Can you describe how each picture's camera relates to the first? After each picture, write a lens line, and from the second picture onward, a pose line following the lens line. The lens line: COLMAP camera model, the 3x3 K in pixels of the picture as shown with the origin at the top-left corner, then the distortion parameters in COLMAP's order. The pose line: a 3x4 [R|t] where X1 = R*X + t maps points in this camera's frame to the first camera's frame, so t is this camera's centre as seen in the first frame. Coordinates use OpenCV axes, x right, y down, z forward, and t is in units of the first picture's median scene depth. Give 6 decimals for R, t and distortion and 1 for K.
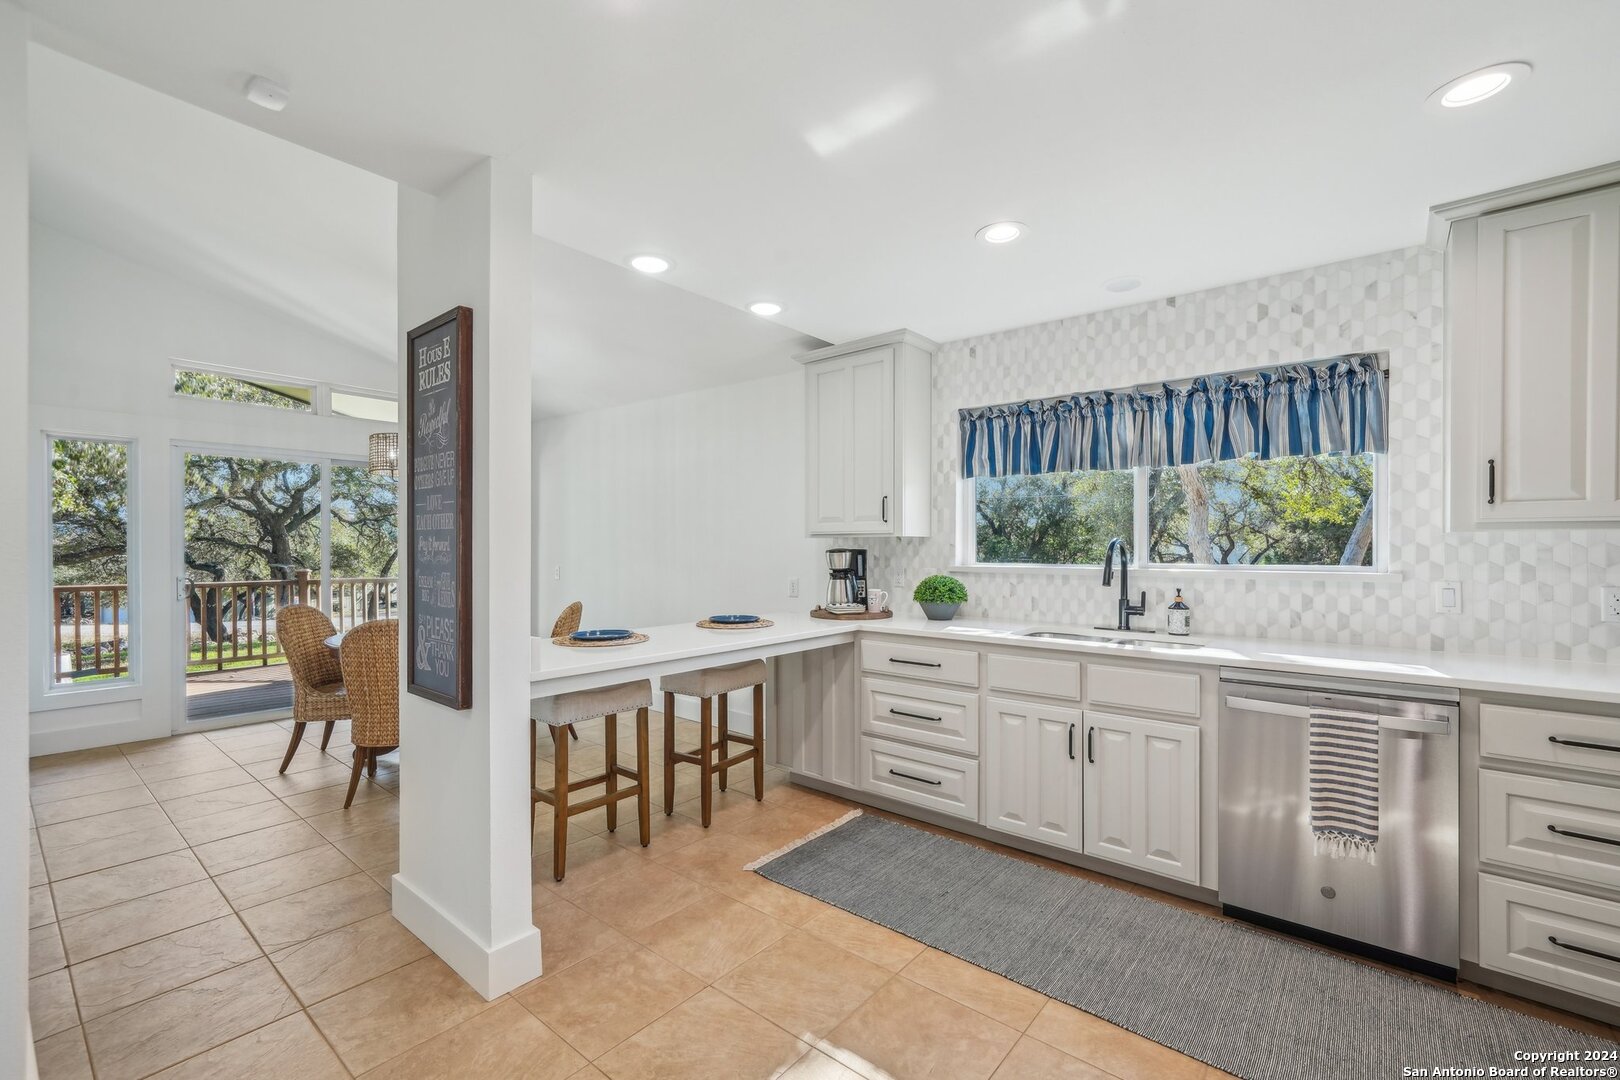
lens RADIAL K [[696.9, 0, 793.9], [0, 696.9, 548.6], [0, 0, 1]] dist [0.004280, 0.003111]
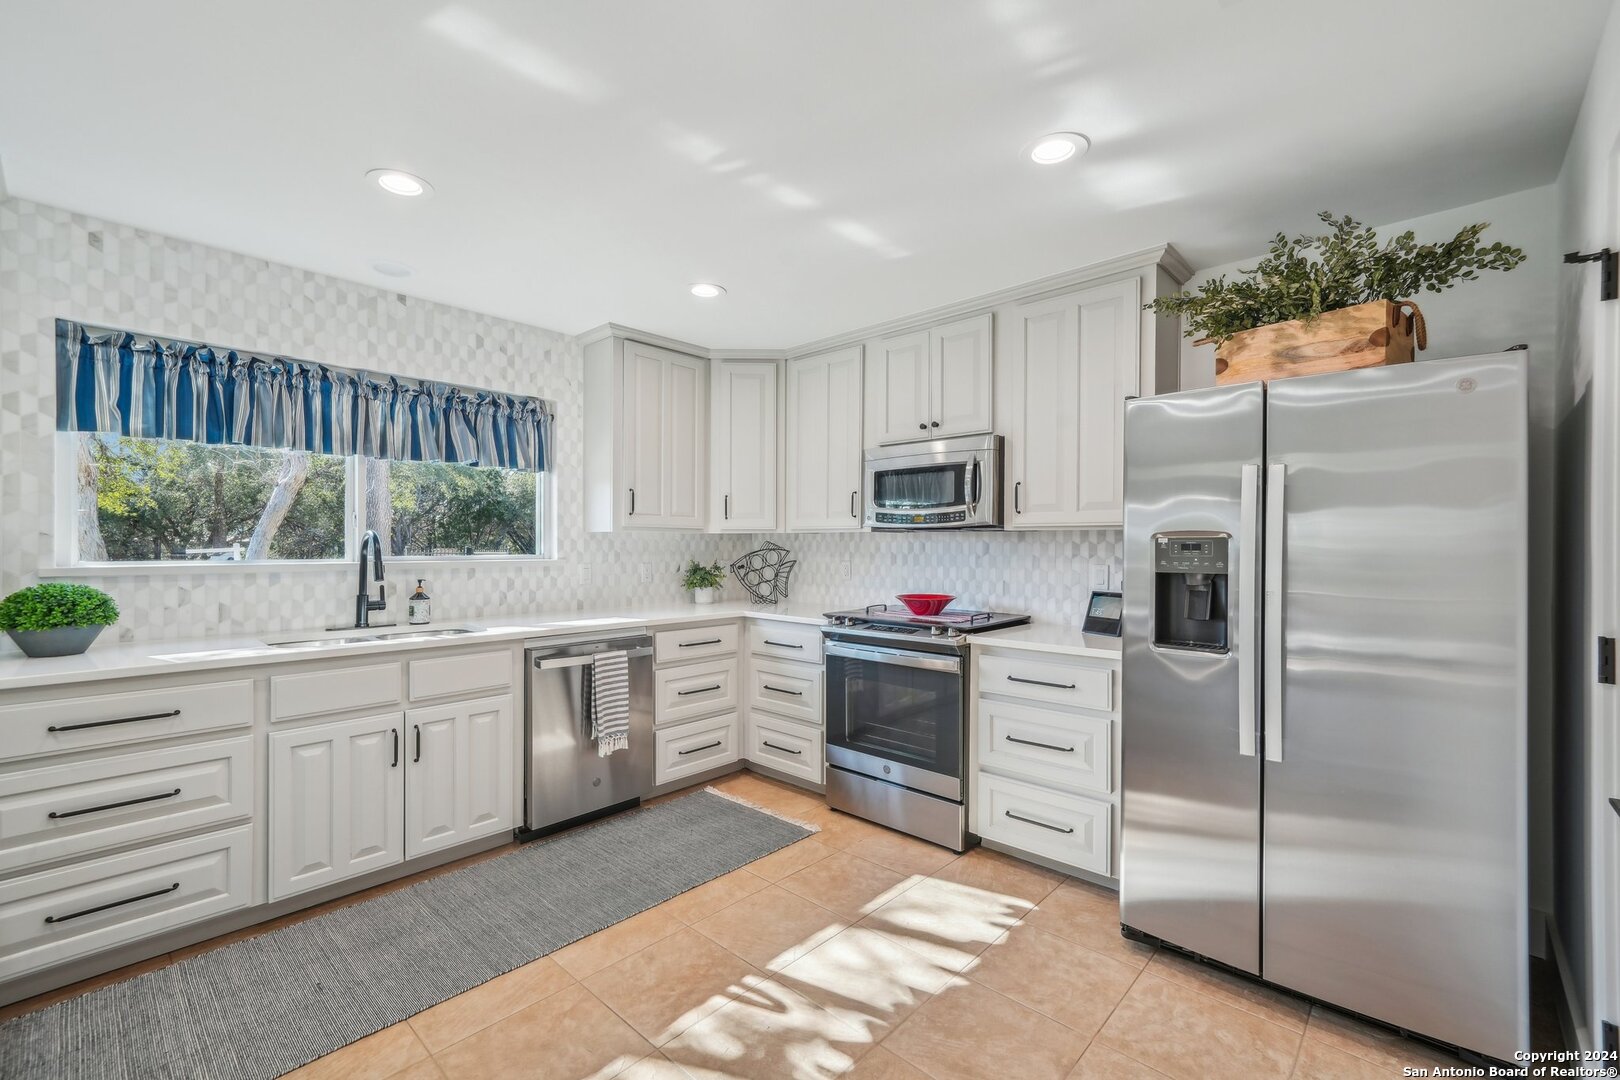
lens RADIAL K [[696.9, 0, 816.3], [0, 696.9, 546.5], [0, 0, 1]] dist [0.004280, 0.003111]
pose [[0.036841, -0.005339, 0.999307, -0.482021], [-0.004746, 0.999974, 0.005518, -0.001064], [-0.999310, -0.004946, 0.036815, 0.375782]]
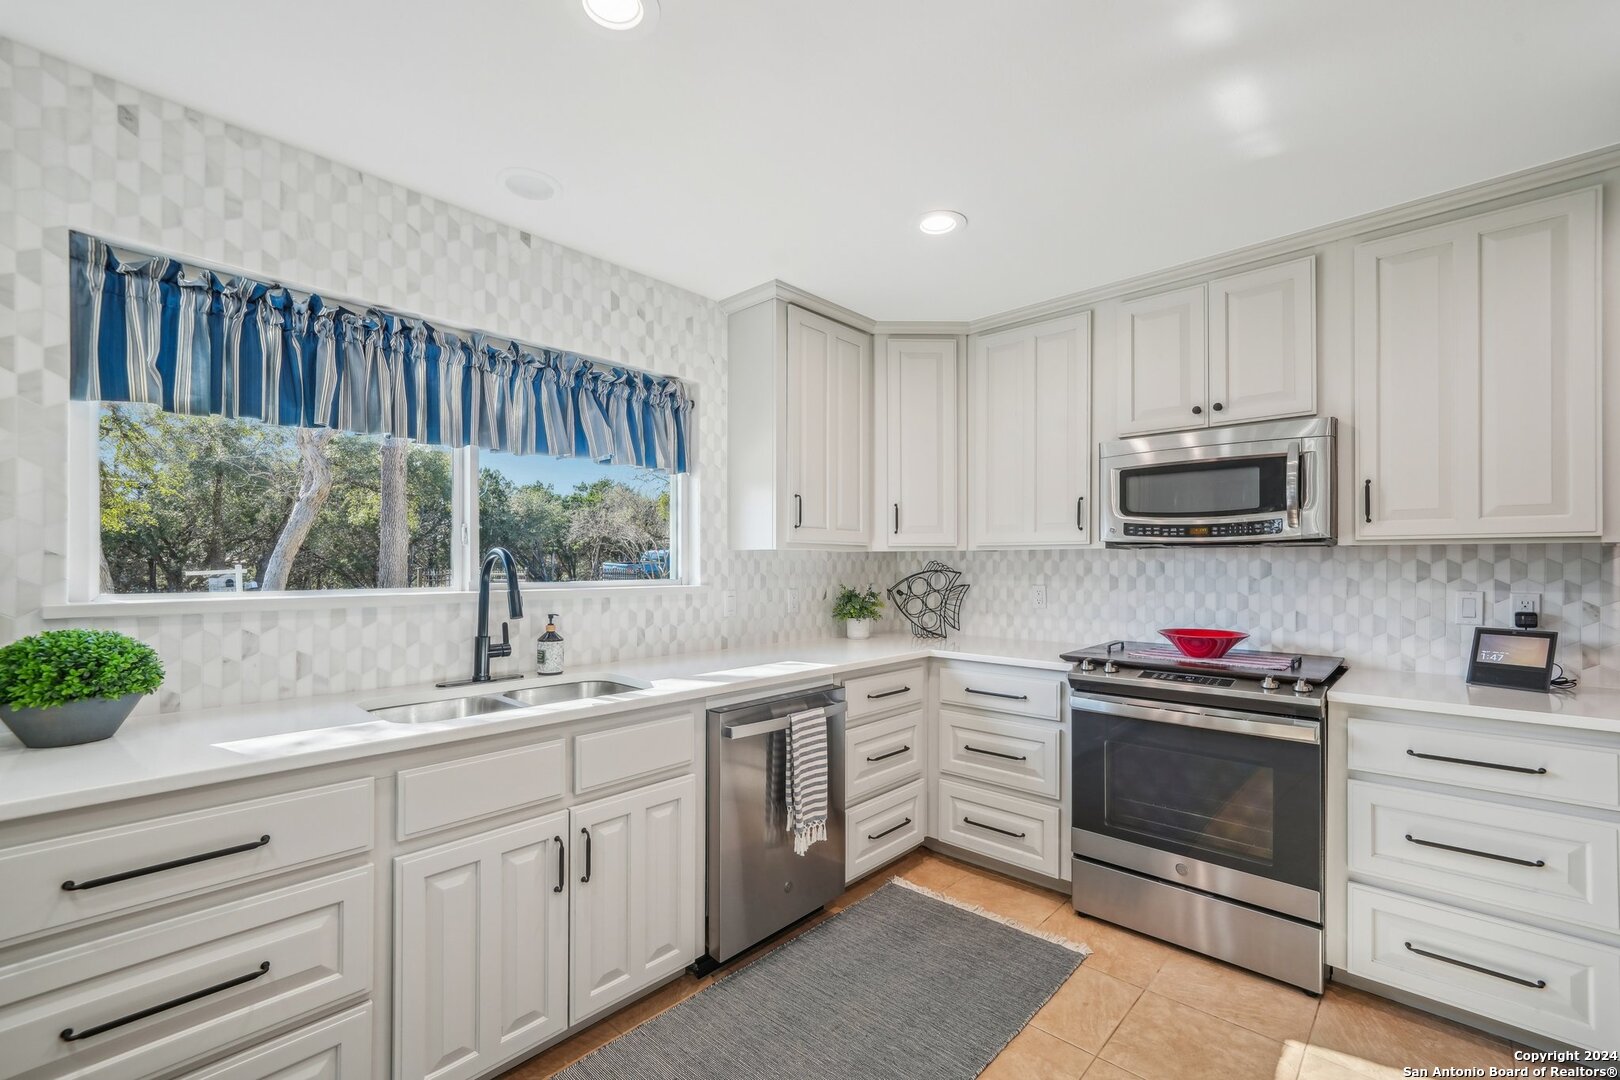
lens RADIAL K [[696.9, 0, 810.5], [0, 696.9, 560.2], [0, 0, 1]] dist [0.004280, 0.003111]
pose [[0.034374, 0.002313, 0.999406, -0.219586], [-0.001685, 0.999996, -0.002257, -0.001612], [-0.999408, -0.001607, 0.034378, 0.698977]]
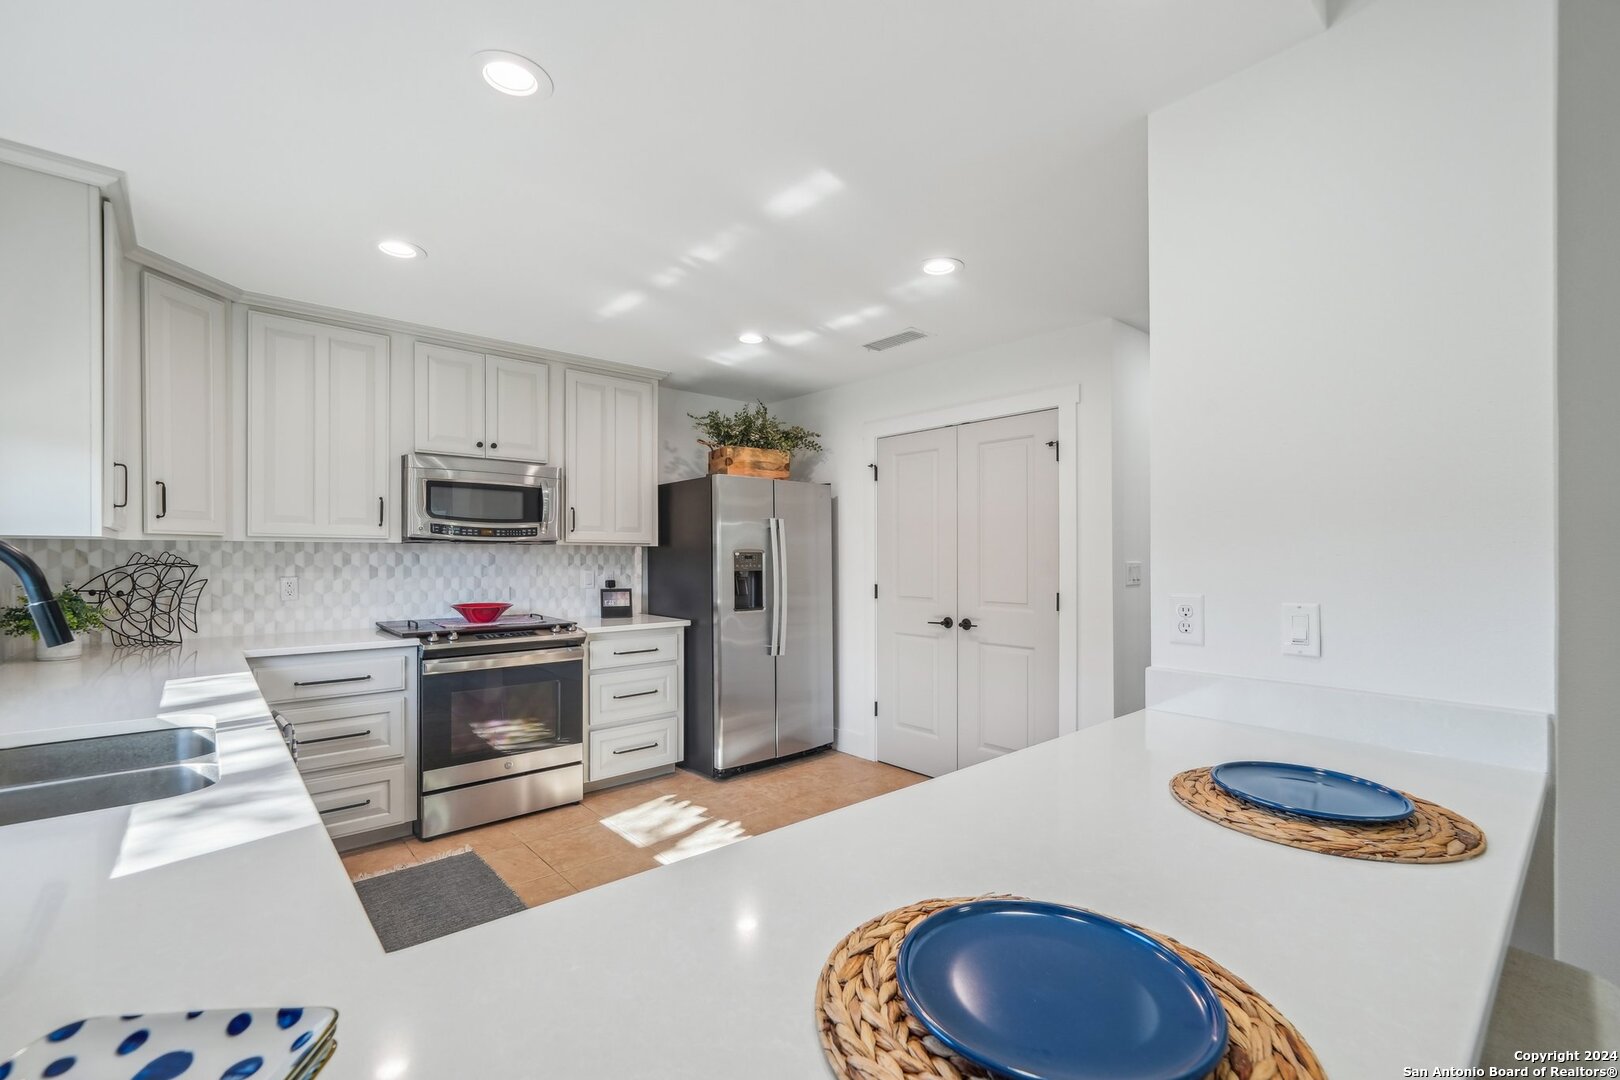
lens RADIAL K [[696.9, 0, 817.4], [0, 696.9, 560.4], [0, 0, 1]] dist [0.004280, 0.003111]
pose [[-0.992446, -0.005489, 0.122556, -0.059187], [-0.004744, 0.999968, 0.006368, -0.002217], [-0.122587, 0.005739, -0.992441, 1.380124]]
